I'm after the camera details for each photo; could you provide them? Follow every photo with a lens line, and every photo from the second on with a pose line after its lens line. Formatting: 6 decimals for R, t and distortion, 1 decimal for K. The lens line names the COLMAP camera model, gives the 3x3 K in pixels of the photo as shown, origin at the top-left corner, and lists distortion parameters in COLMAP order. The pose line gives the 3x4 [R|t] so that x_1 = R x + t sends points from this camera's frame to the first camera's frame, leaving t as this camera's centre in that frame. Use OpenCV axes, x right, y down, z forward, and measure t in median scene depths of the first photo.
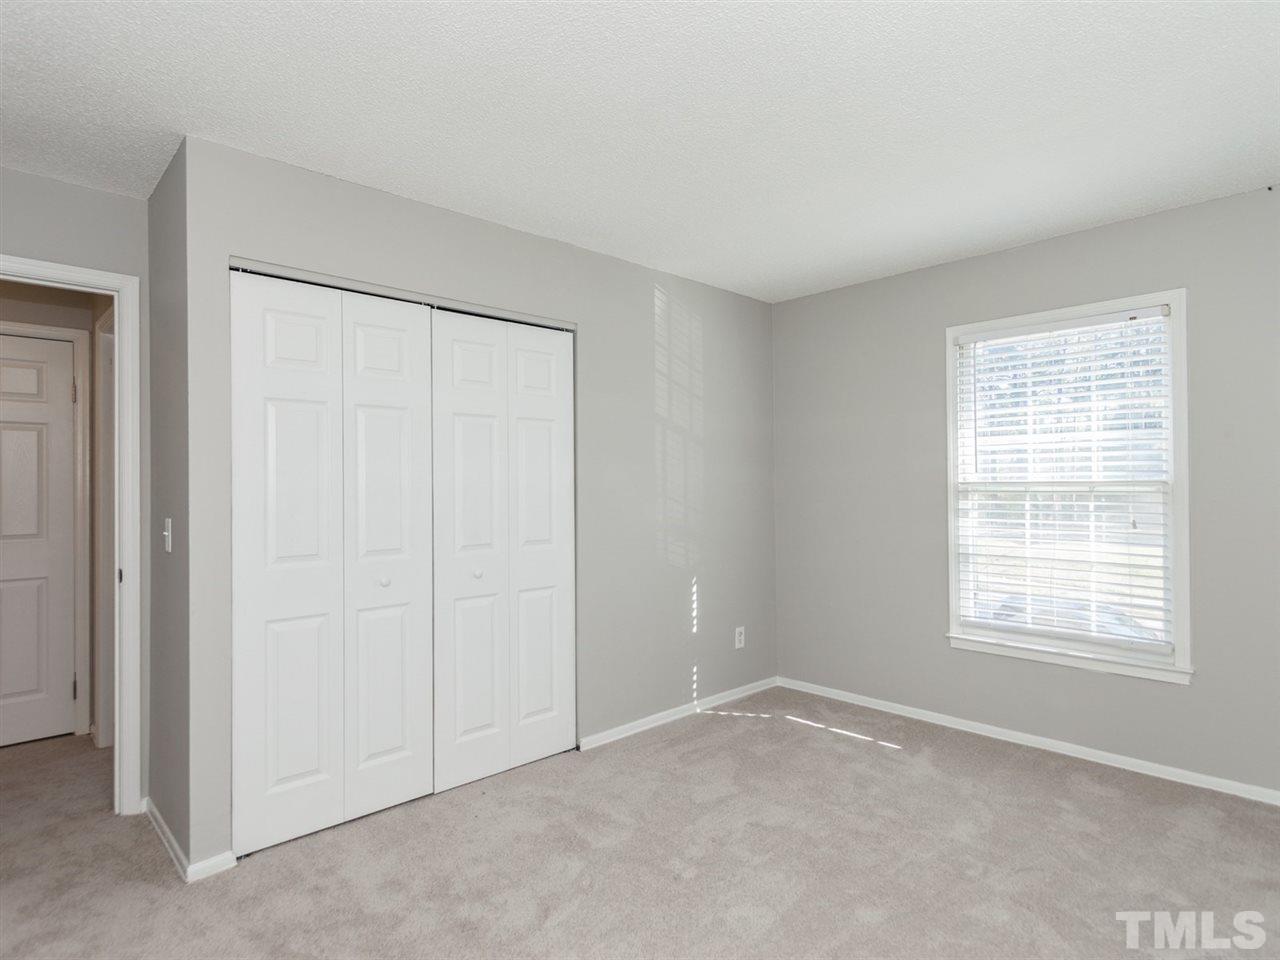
lens RADIAL K [[714.6, 0, 633.2], [0, 714.6, 478.9], [0, 0, 1]] dist [-0.005786, -0.001473]
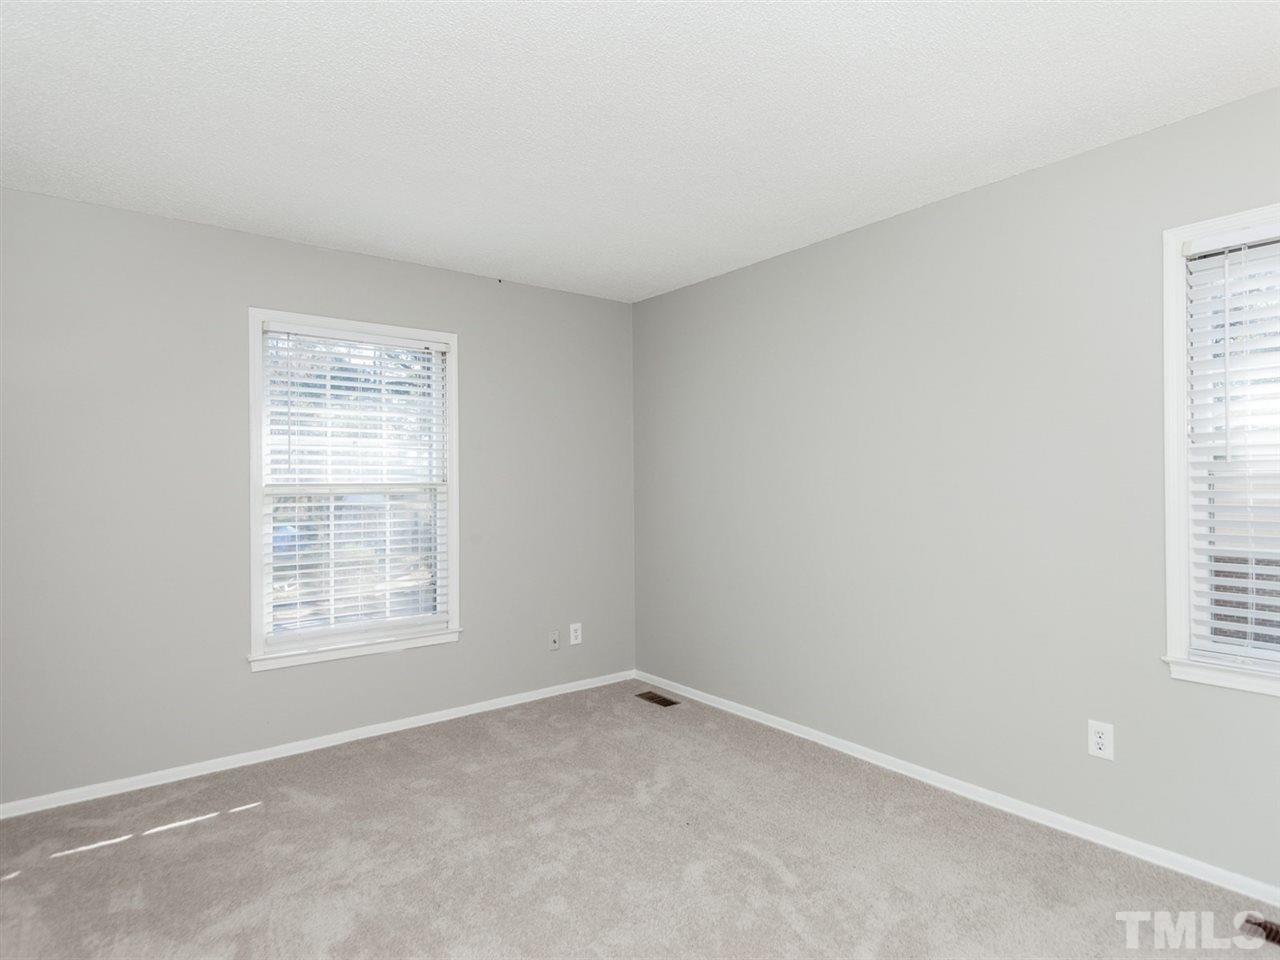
lens RADIAL K [[706.4, 0, 641.7], [0, 706.4, 473.1], [0, 0, 1]] dist [0.001237, -0.000867]
pose [[0.083966, 0.014771, 0.996359, -0.431741], [-0.005745, 0.999881, -0.014339, 0.001152], [-0.996452, -0.004520, 0.084041, 0.507054]]
